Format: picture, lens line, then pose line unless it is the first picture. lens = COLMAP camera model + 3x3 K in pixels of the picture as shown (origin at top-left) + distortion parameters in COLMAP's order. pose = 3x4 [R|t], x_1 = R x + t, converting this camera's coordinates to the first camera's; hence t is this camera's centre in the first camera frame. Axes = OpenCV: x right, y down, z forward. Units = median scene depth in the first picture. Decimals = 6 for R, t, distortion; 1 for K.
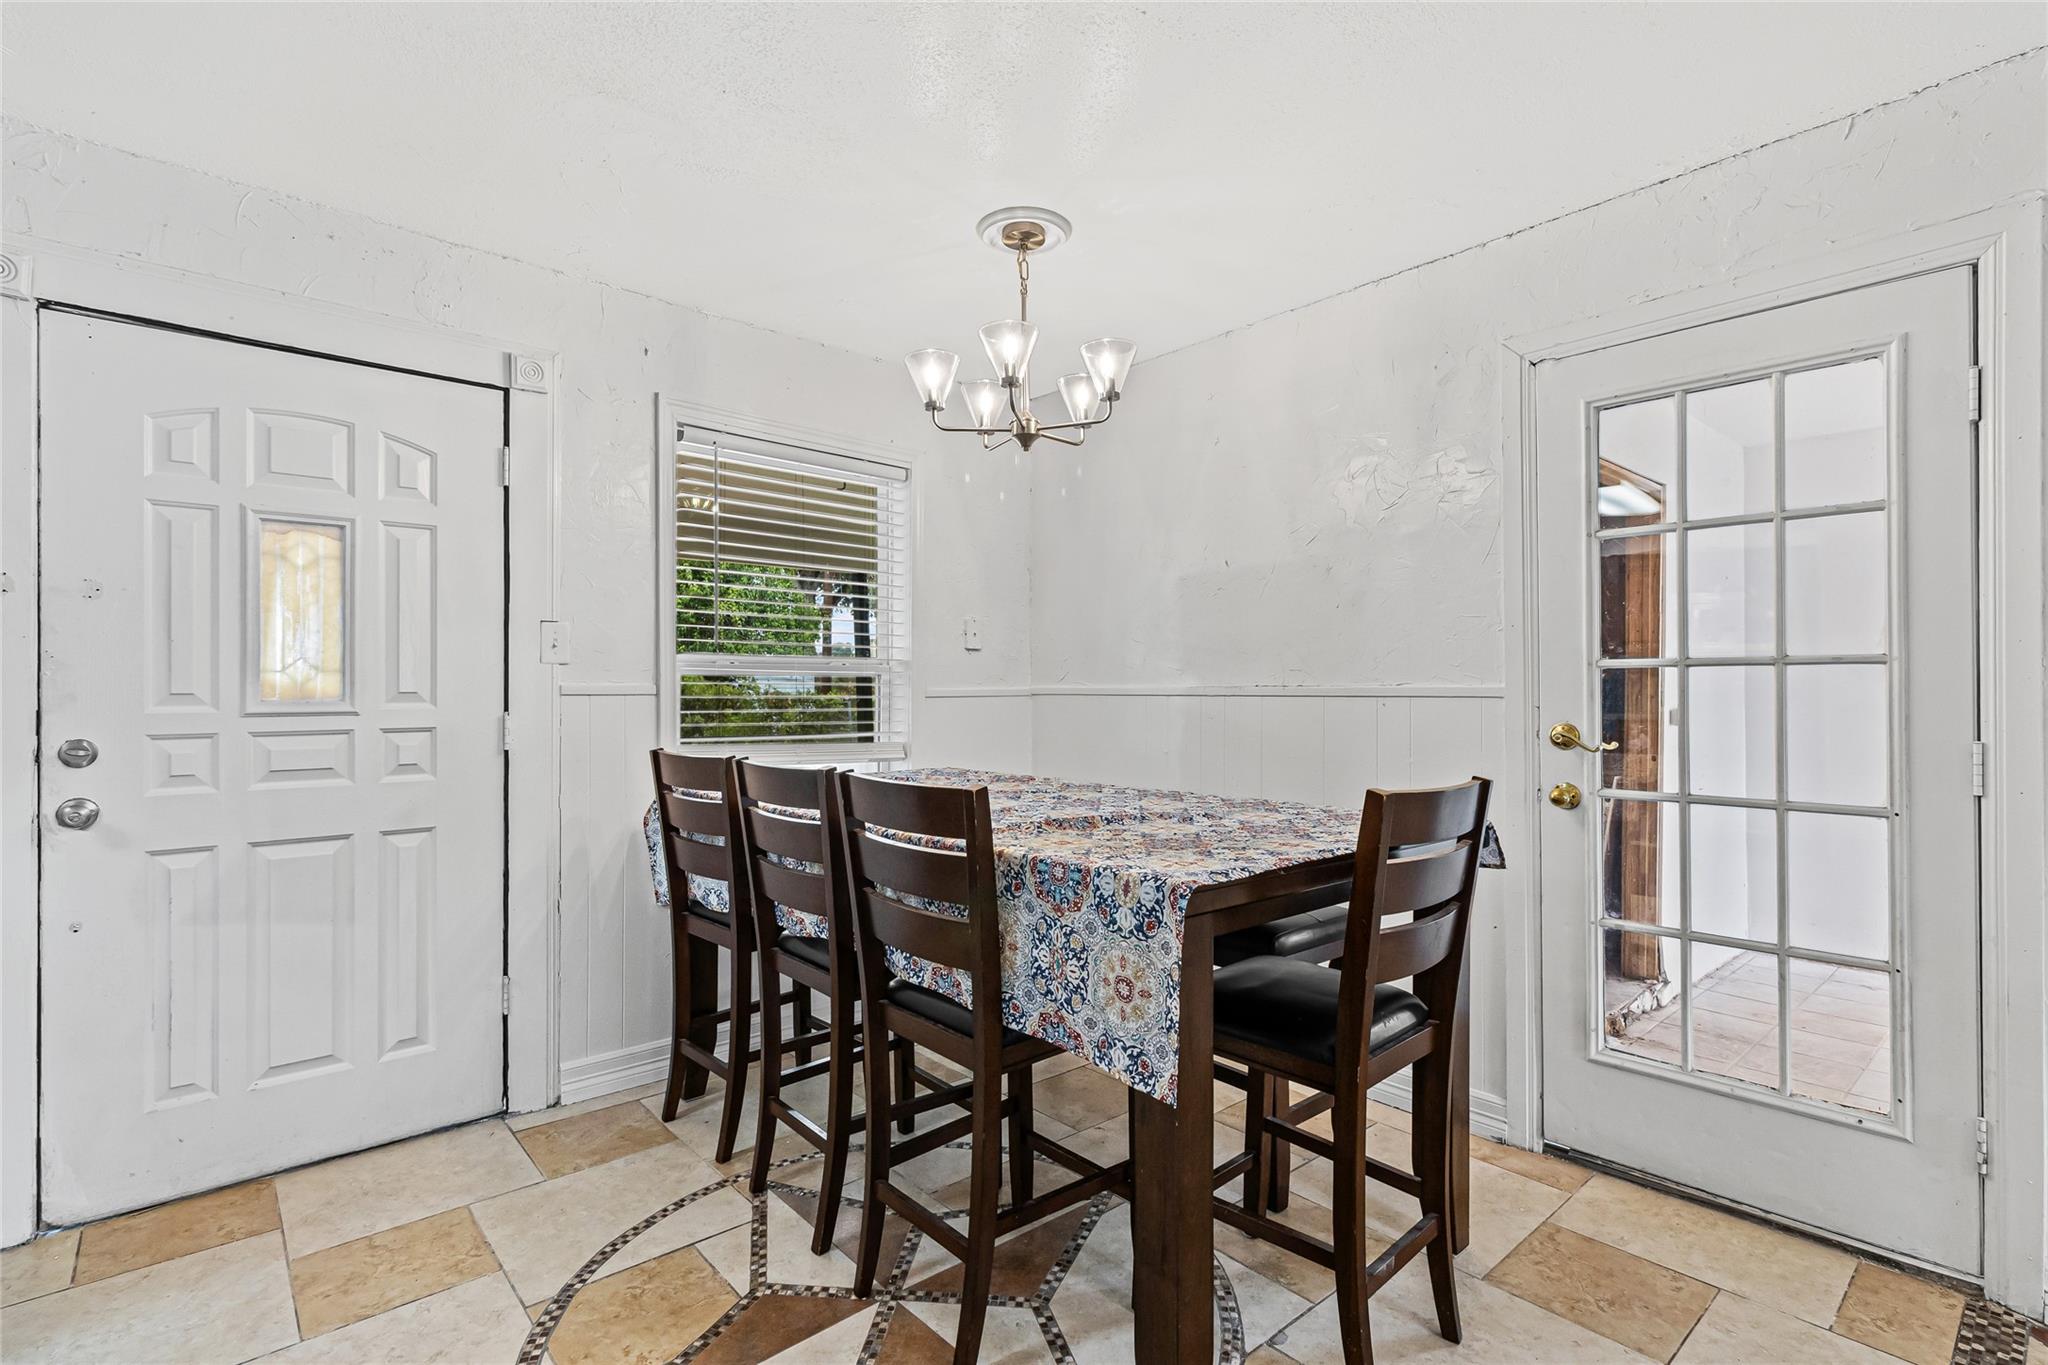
lens RADIAL K [[956.5, 0, 1034.3], [0, 956.5, 681.3], [0, 0, 1]] dist [-0.000065, -0.000295]
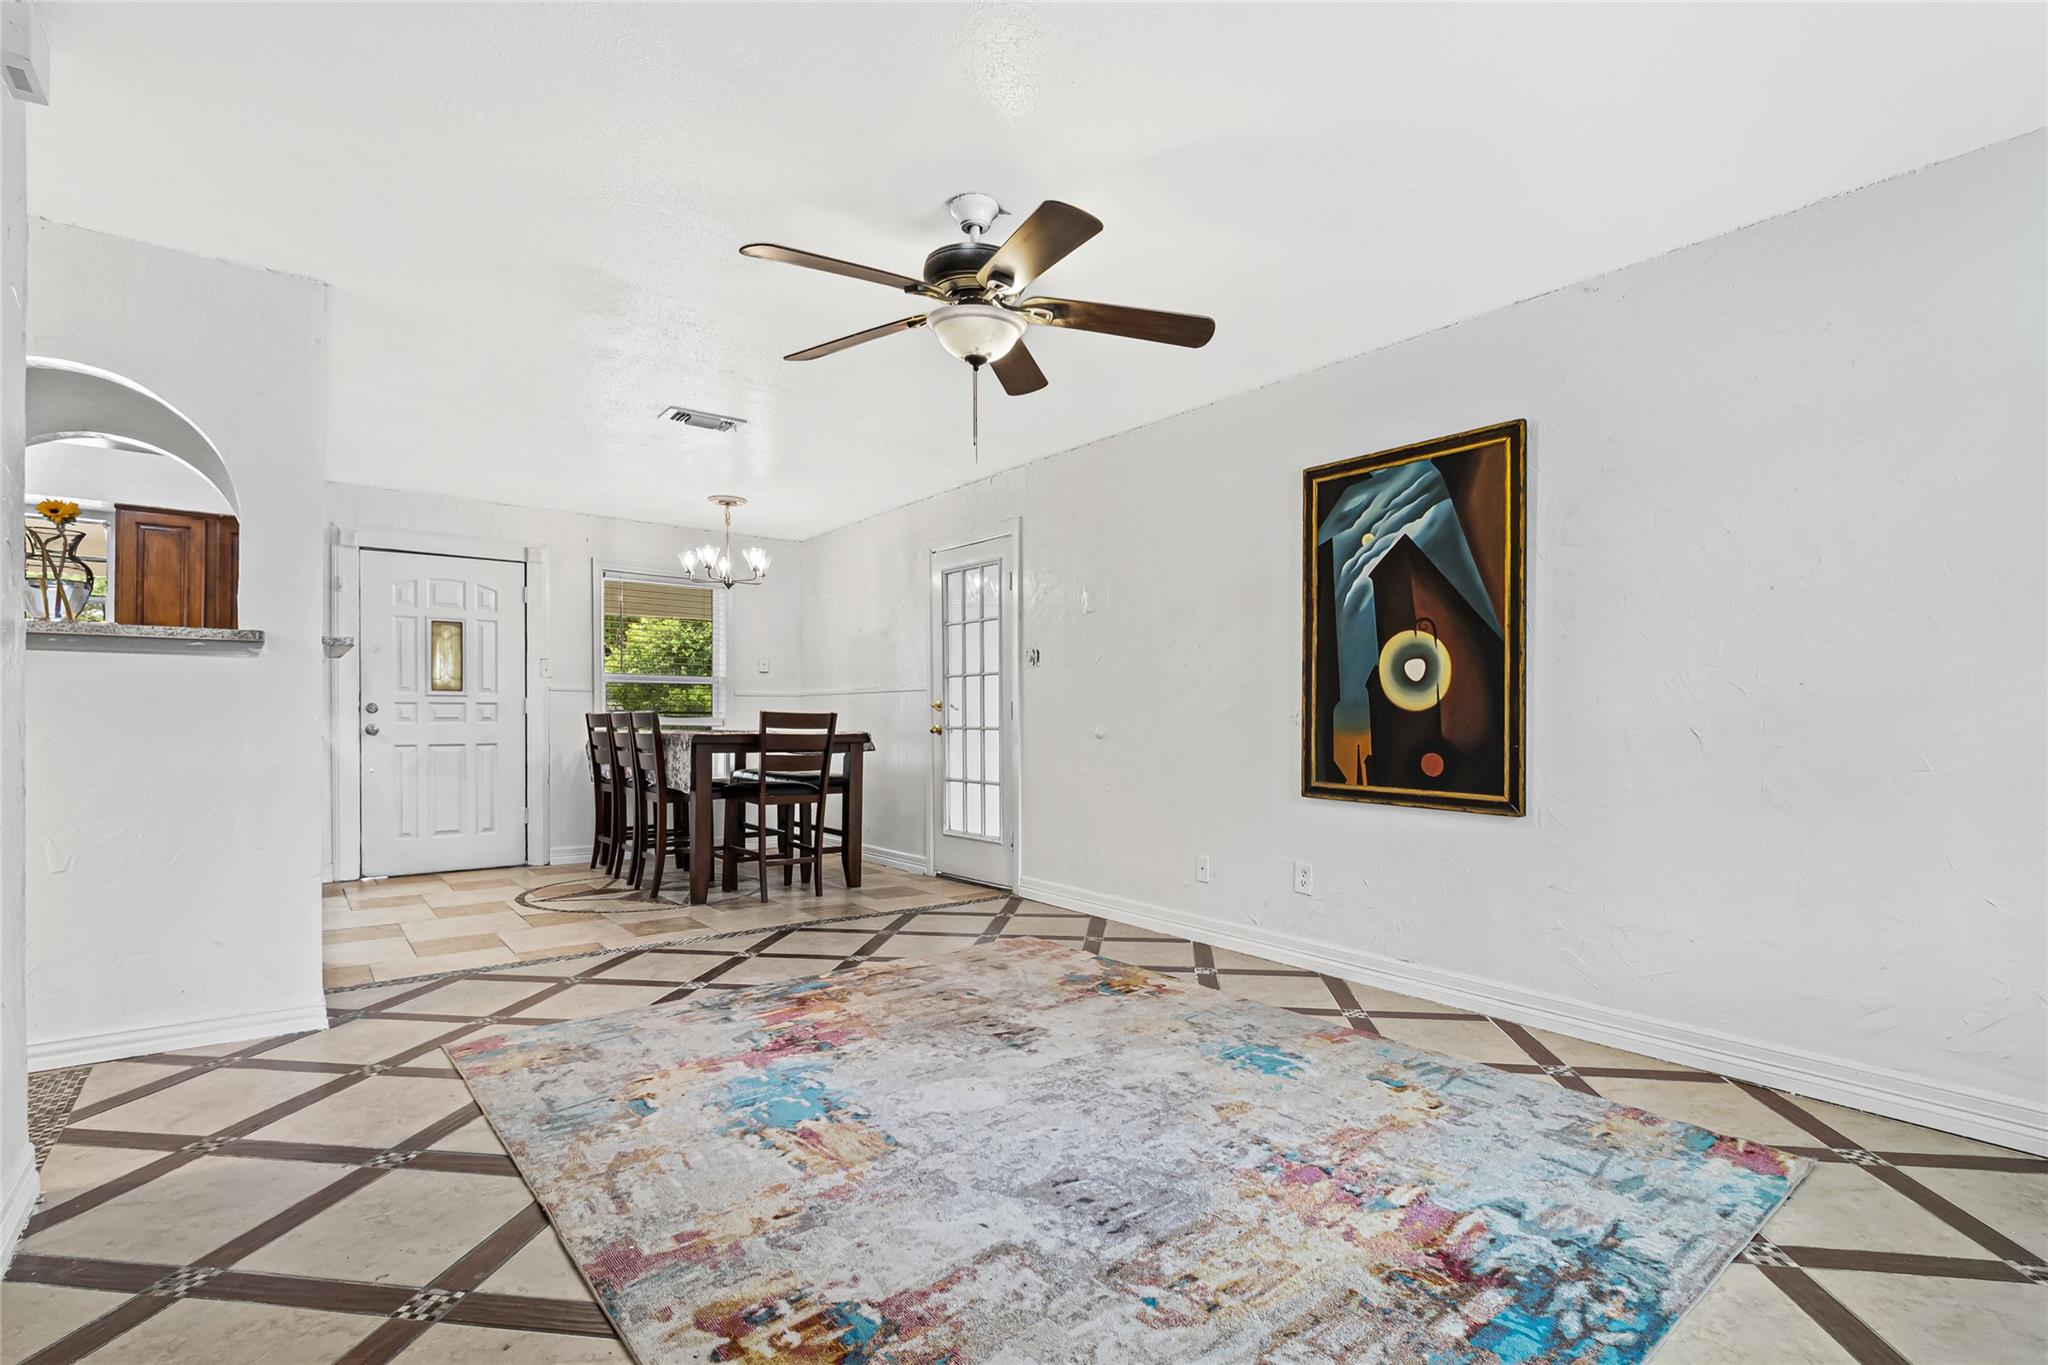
lens RADIAL K [[944.3, 0, 1026.5], [0, 944.3, 720.9], [0, 0, 1]] dist [-0.000214, -0.000104]
pose [[0.998199, 0.004327, -0.059840, 0.895230], [-0.003511, 0.999900, 0.013735, 0.058042], [0.059894, -0.013500, 0.998113, -1.369727]]
